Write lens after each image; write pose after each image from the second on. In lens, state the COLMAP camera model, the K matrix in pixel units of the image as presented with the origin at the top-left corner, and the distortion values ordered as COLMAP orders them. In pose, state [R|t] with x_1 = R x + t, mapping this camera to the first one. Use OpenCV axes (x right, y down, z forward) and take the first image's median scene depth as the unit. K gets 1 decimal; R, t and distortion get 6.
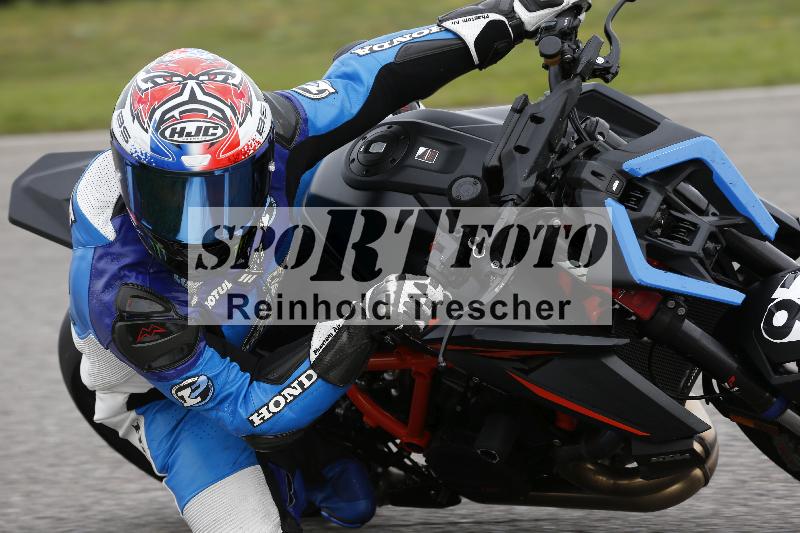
lens RADIAL K [[4625.7, 0, 400.0], [0, 4625.7, 266.5], [0, 0, 1]] dist [4.648877, -7.174949]
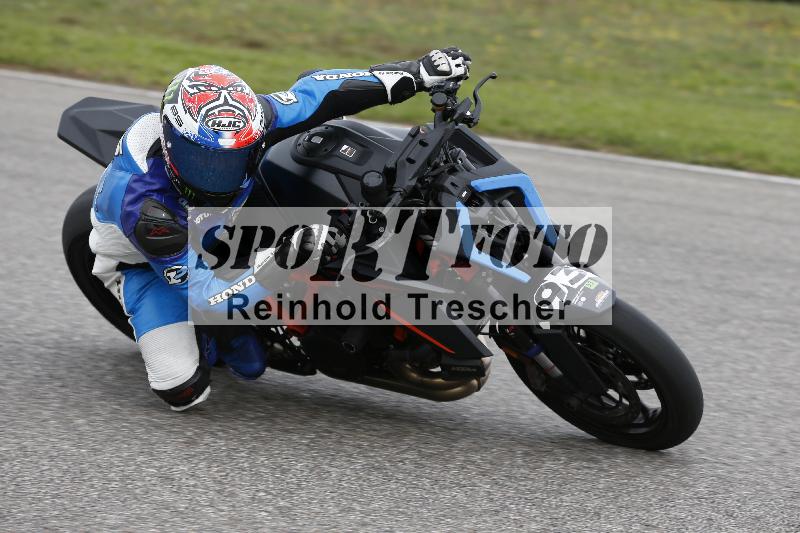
lens RADIAL K [[4579.8, 0, 400.0], [0, 4579.8, 266.5], [0, 0, 1]] dist [-0.006443, 2.262948]
pose [[0.982182, 0.179578, 0.055407, -0.055034], [-0.180951, 0.983272, 0.020795, -0.021265], [-0.050746, -0.030451, 0.998247, -0.523978]]
